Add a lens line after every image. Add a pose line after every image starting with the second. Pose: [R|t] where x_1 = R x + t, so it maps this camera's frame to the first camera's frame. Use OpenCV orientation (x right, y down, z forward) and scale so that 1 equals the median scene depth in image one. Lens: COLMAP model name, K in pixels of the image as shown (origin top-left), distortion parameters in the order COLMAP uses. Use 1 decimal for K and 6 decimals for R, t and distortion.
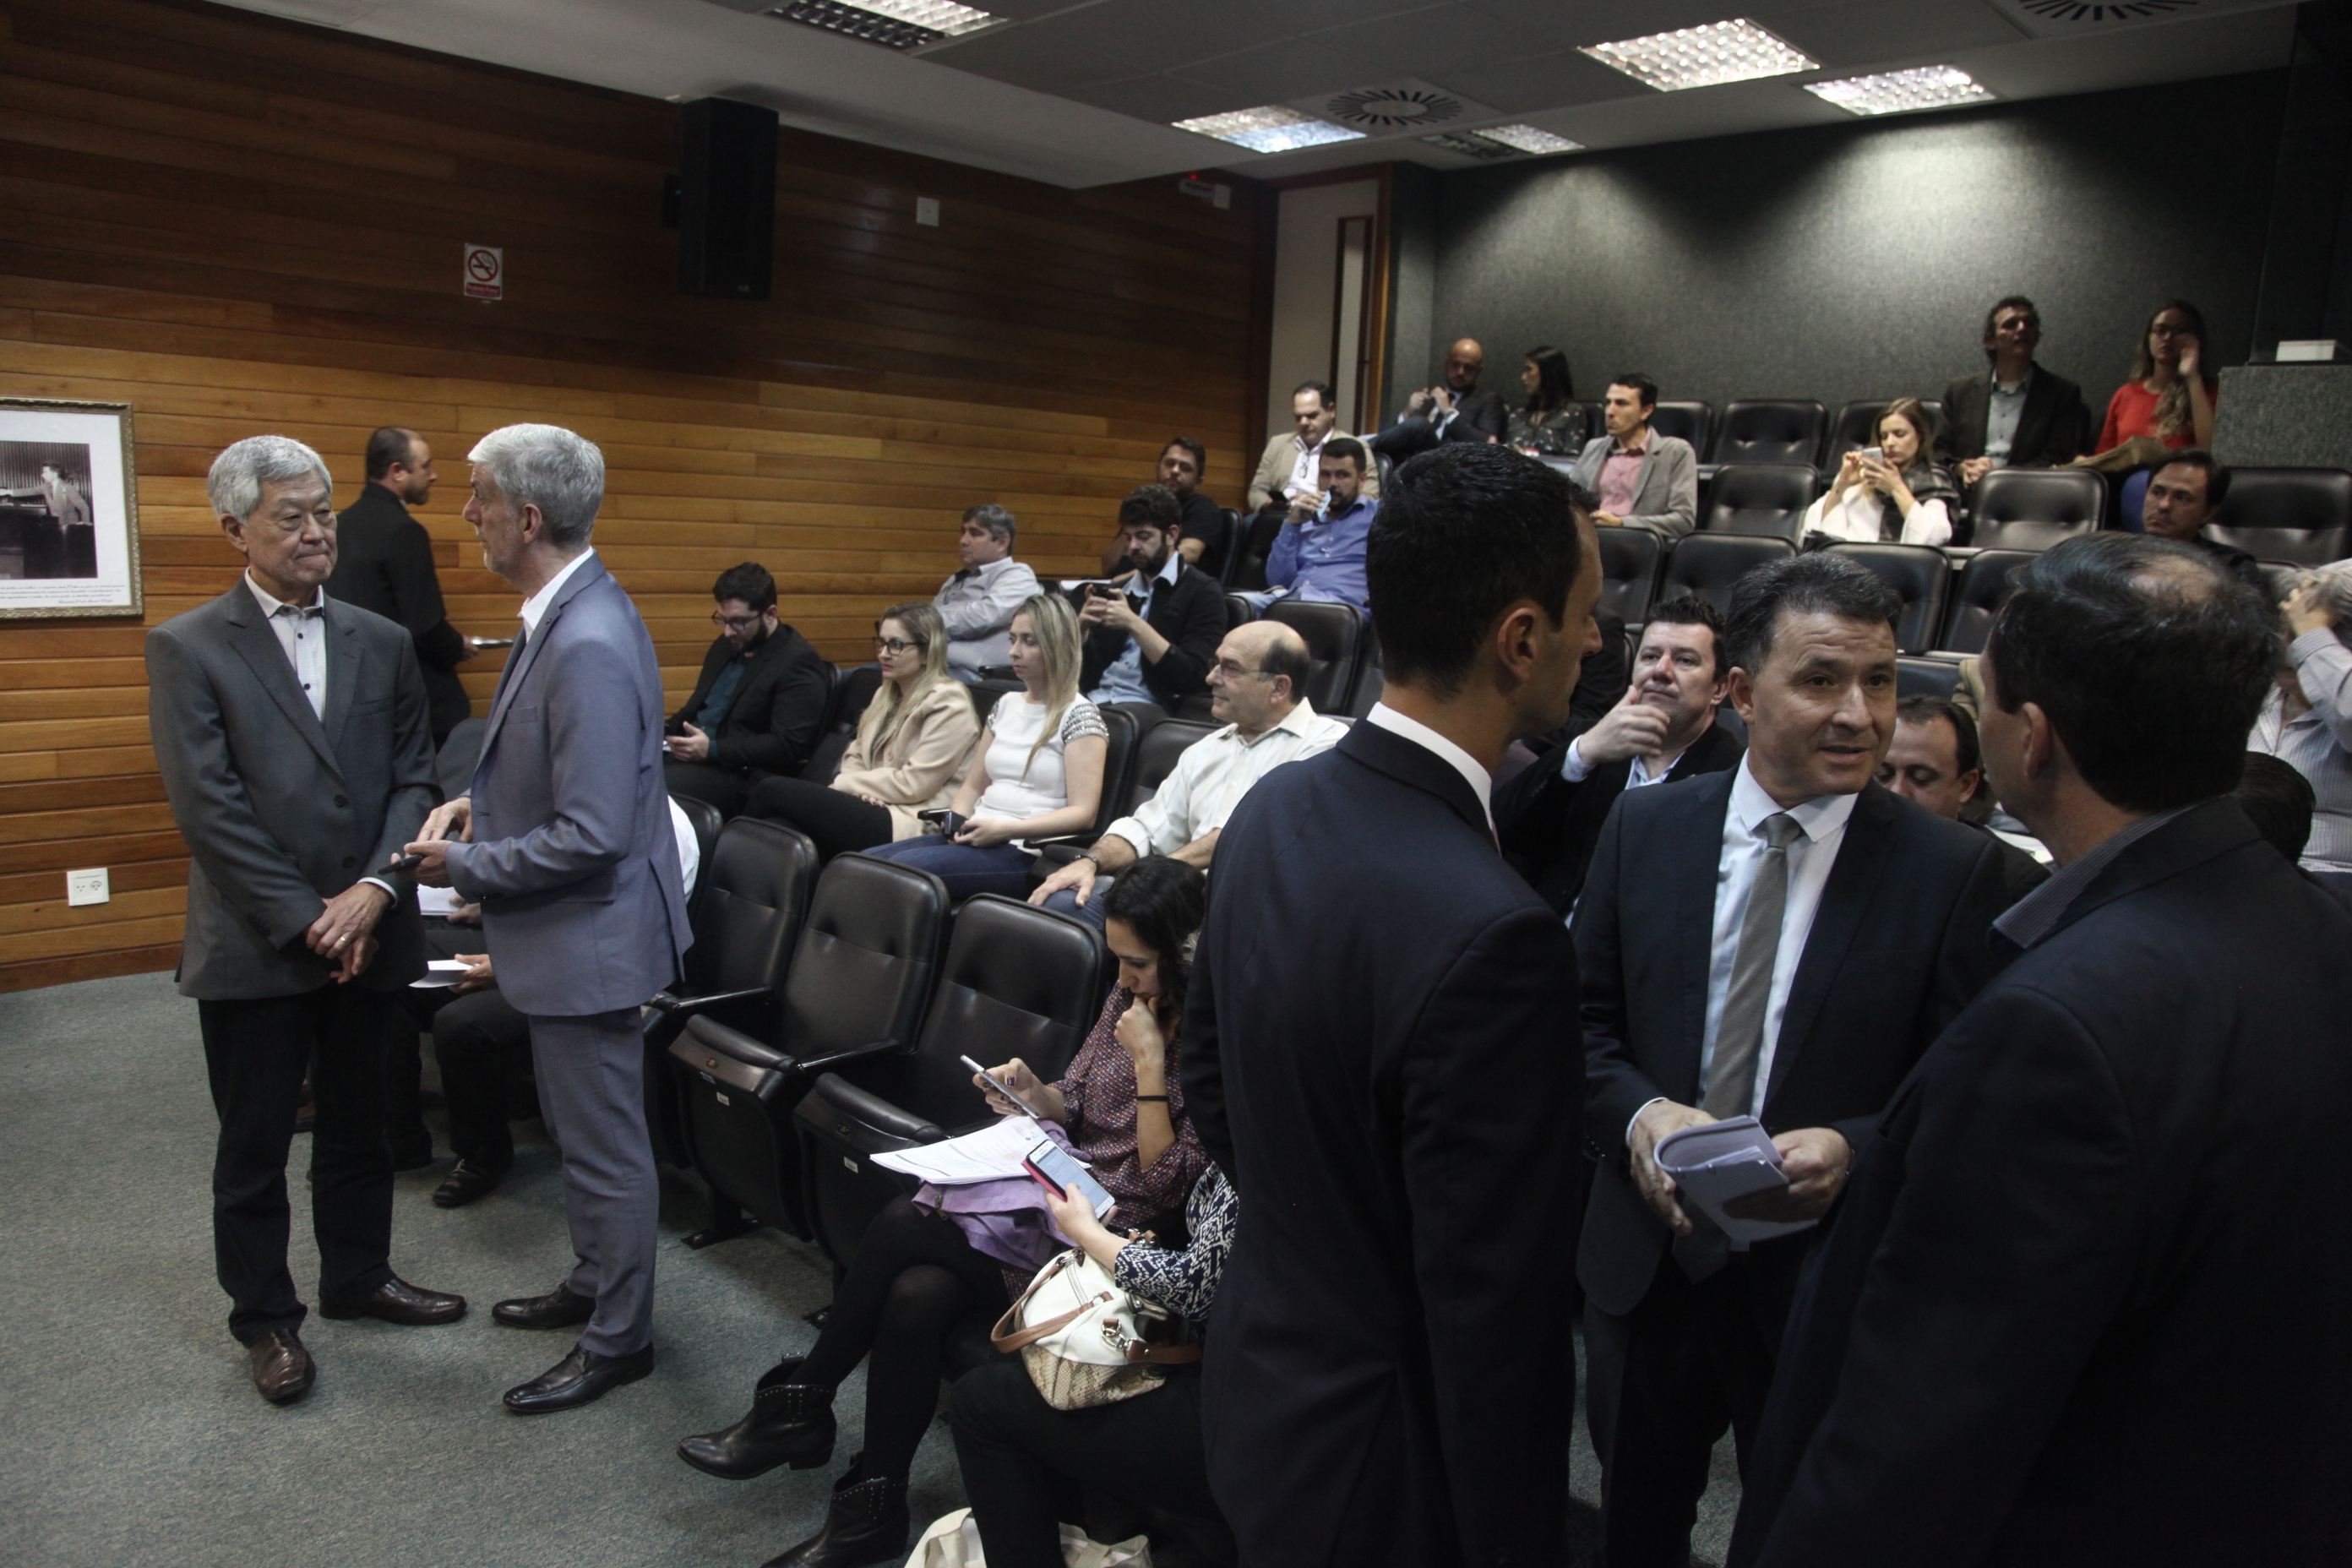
lens RADIAL K [[1631.8, 0, 1162.9], [0, 1631.8, 793.4], [0, 0, 1]] dist [-0.113516, 0.063671]
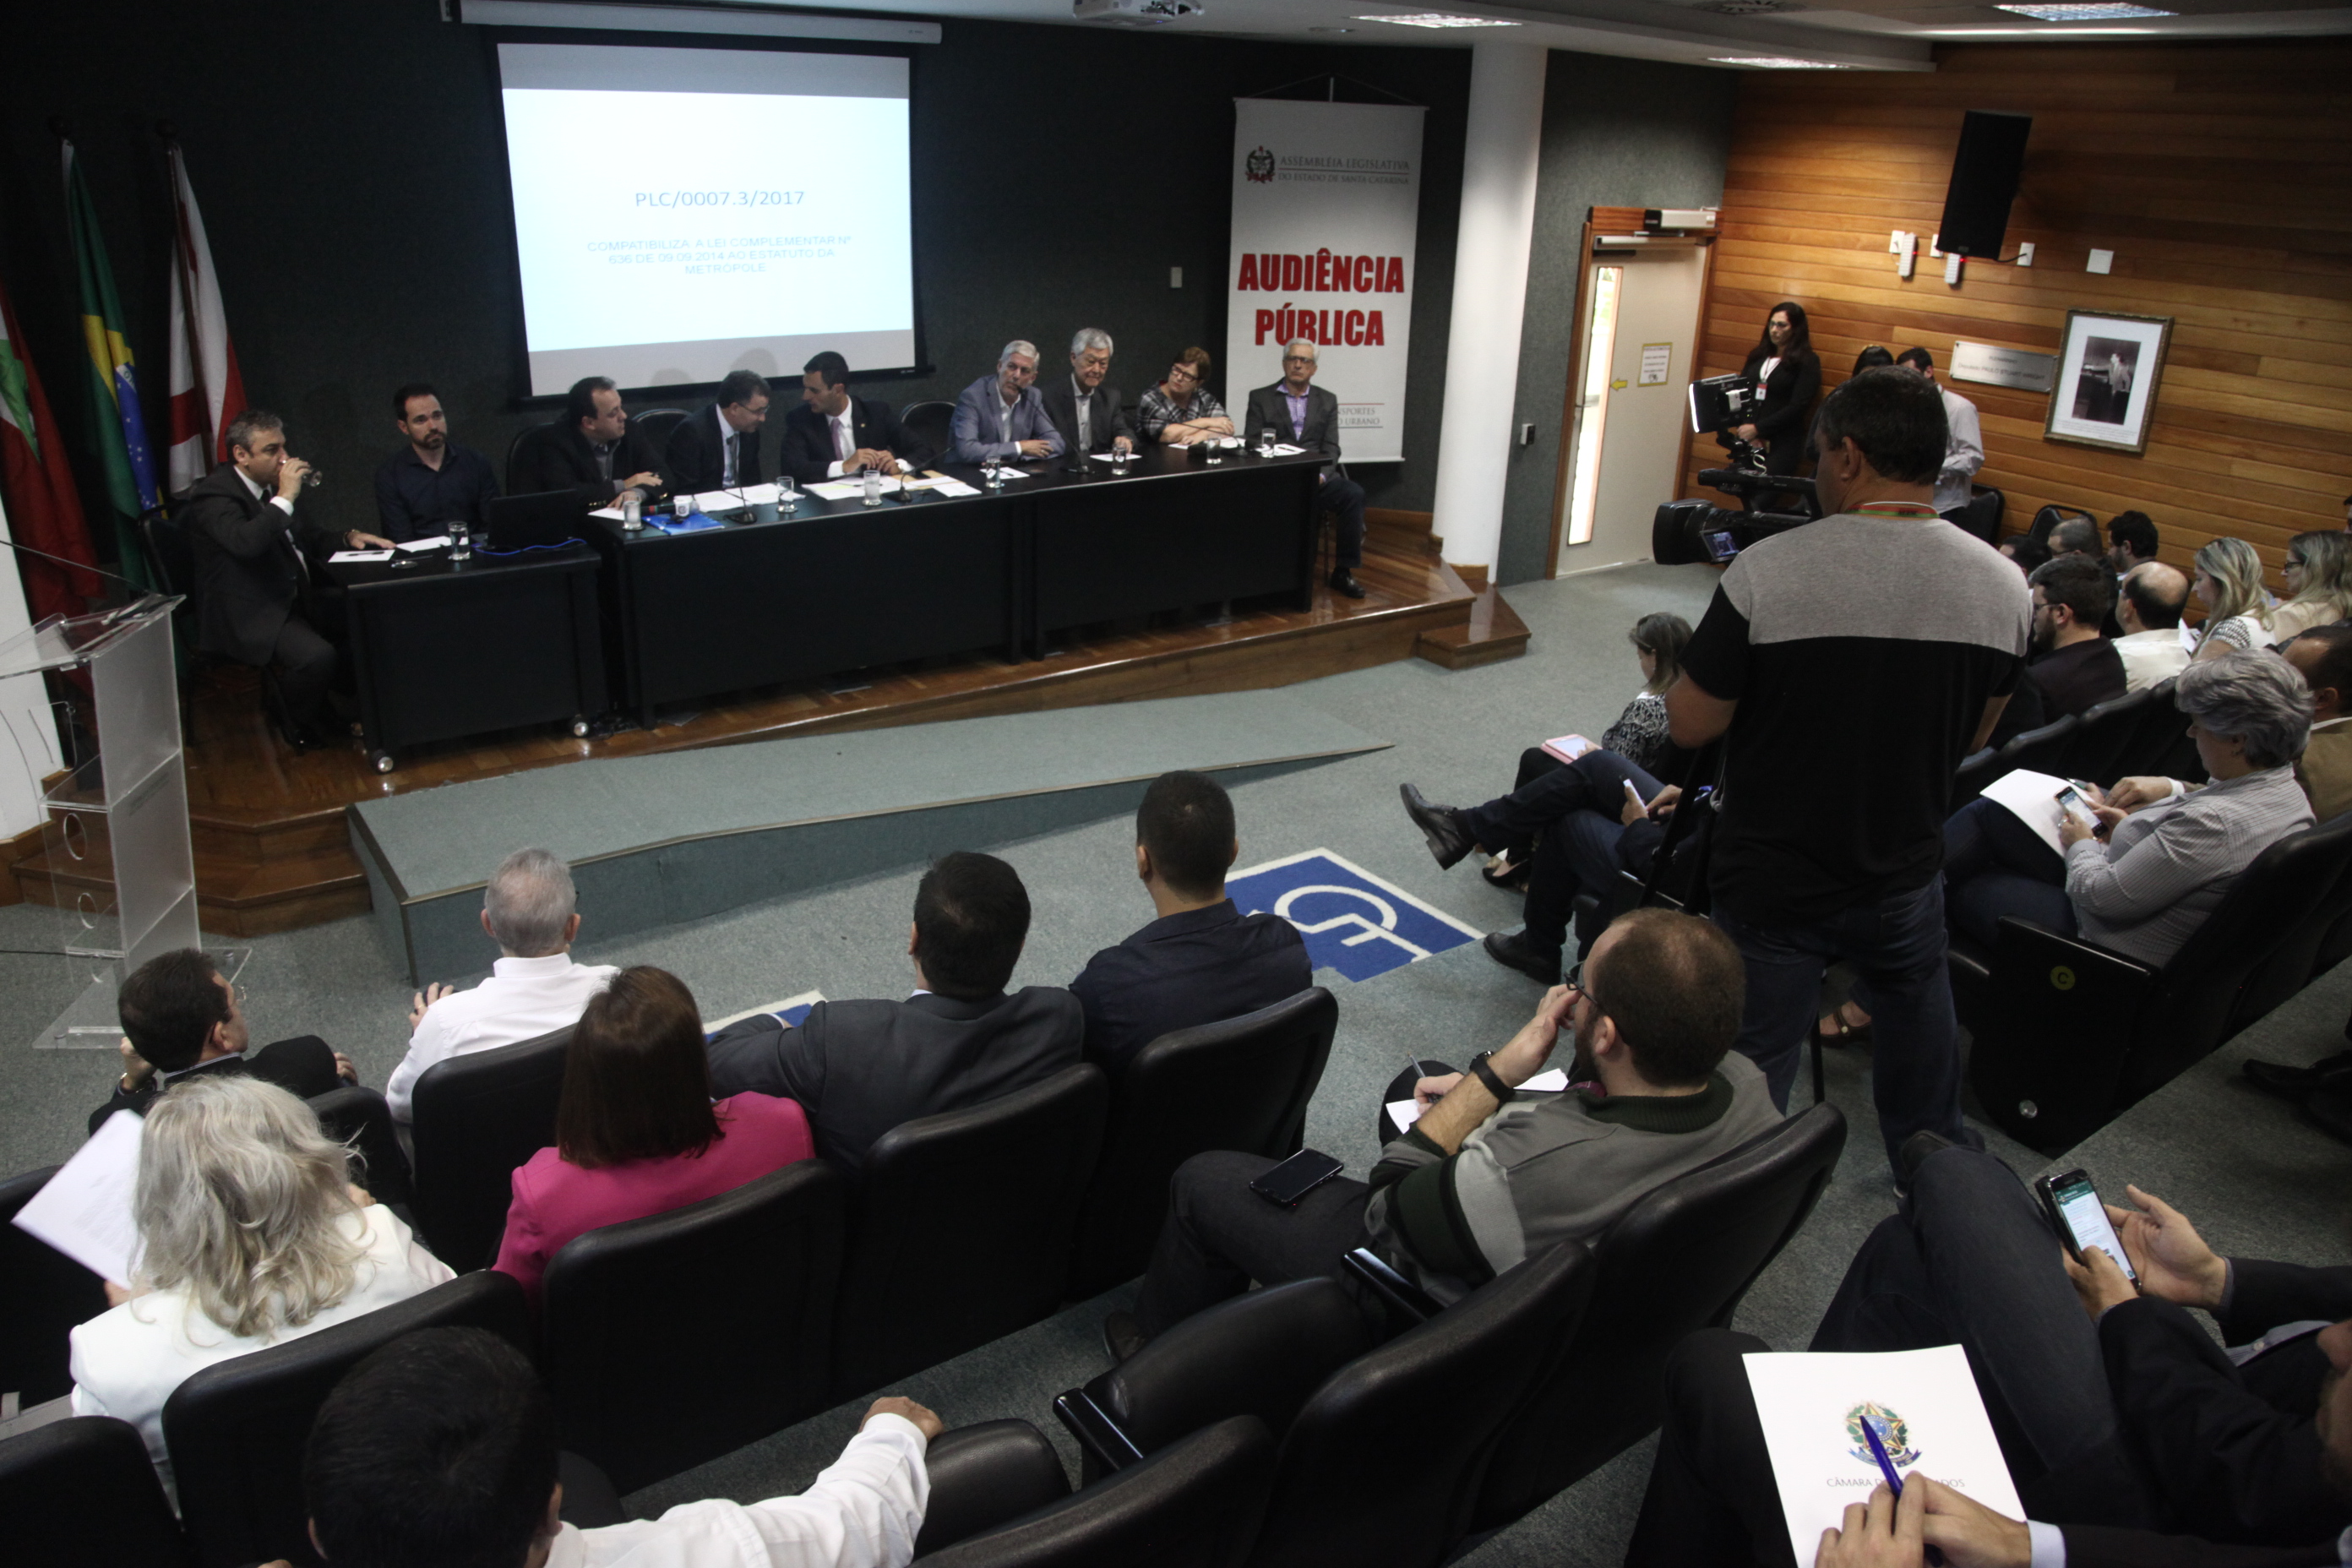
lens RADIAL K [[1631.8, 0, 1177.6], [0, 1631.8, 789.5], [0, 0, 1]] dist [-0.113516, 0.063671]
pose [[-0.153798, 0.327999, -0.932074, 0.883819], [-0.206099, 0.911901, 0.354908, -0.135789], [0.966369, 0.246683, -0.072648, 0.214287]]
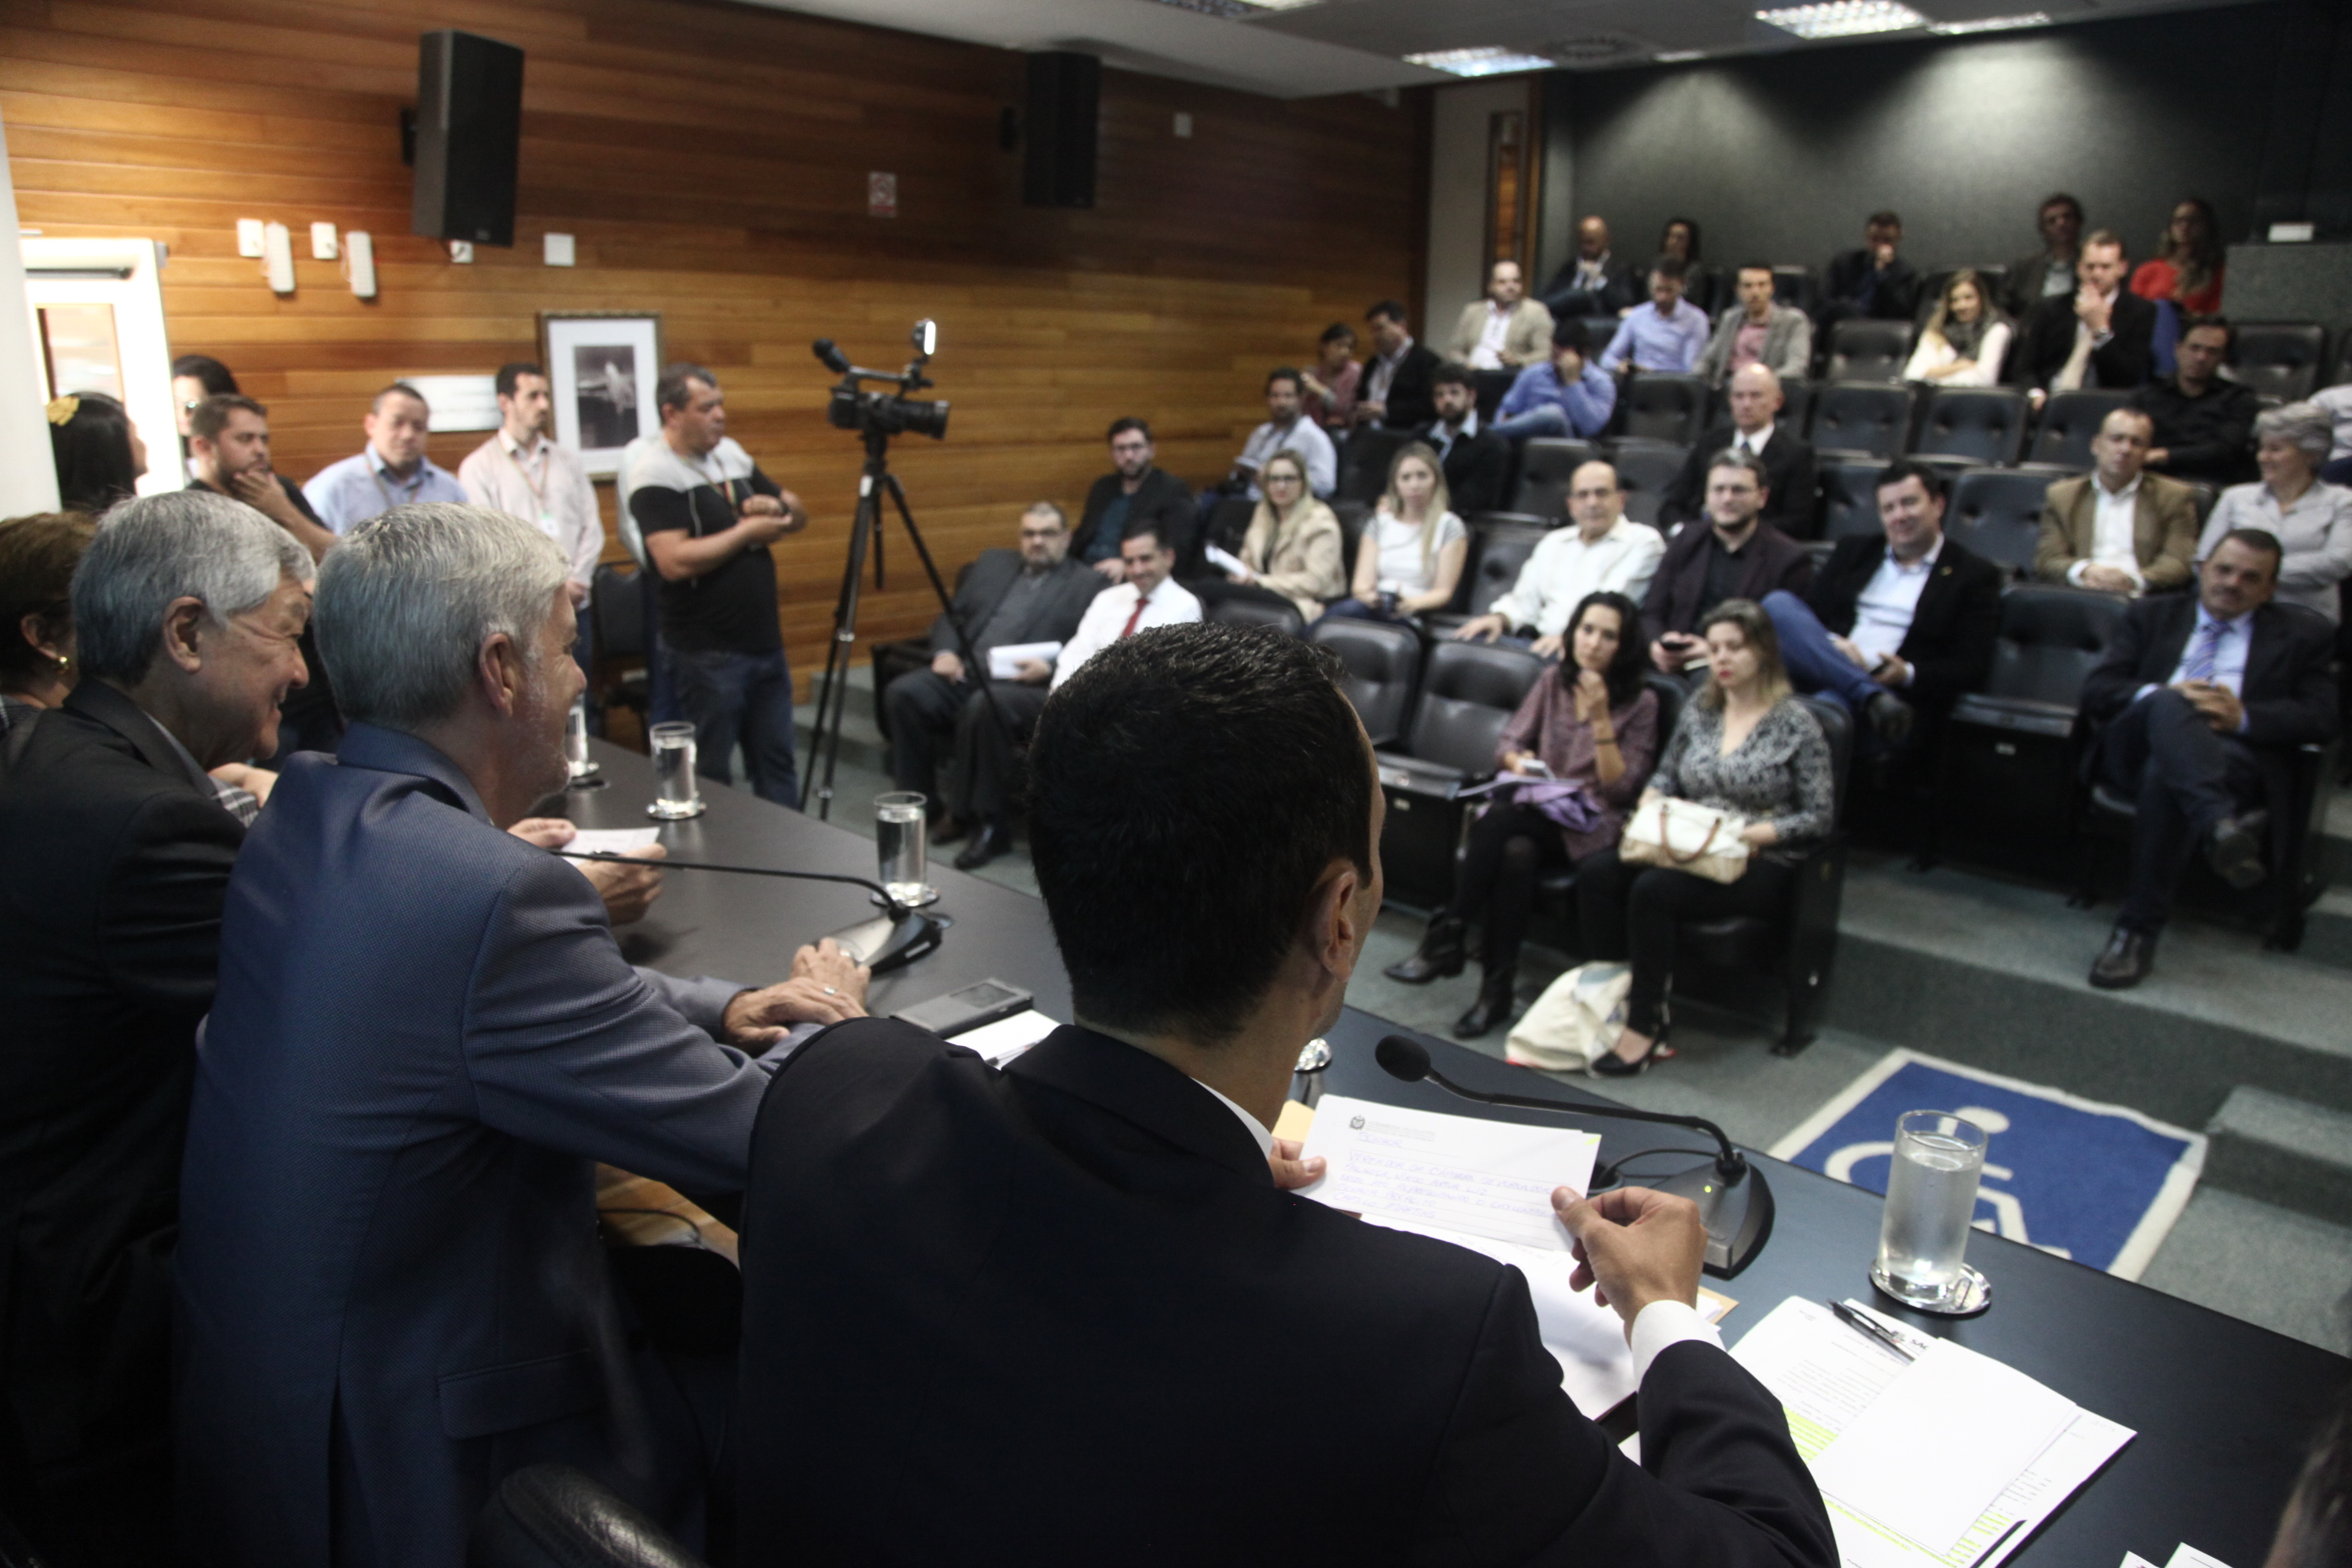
lens RADIAL K [[1631.8, 0, 1163.5], [0, 1631.8, 763.9], [0, 0, 1]] dist [-0.113516, 0.063671]
pose [[0.999346, -0.034896, 0.009504, -0.212735], [0.033988, 0.995966, 0.083042, 0.022937], [-0.012364, -0.082665, 0.996501, -0.289356]]
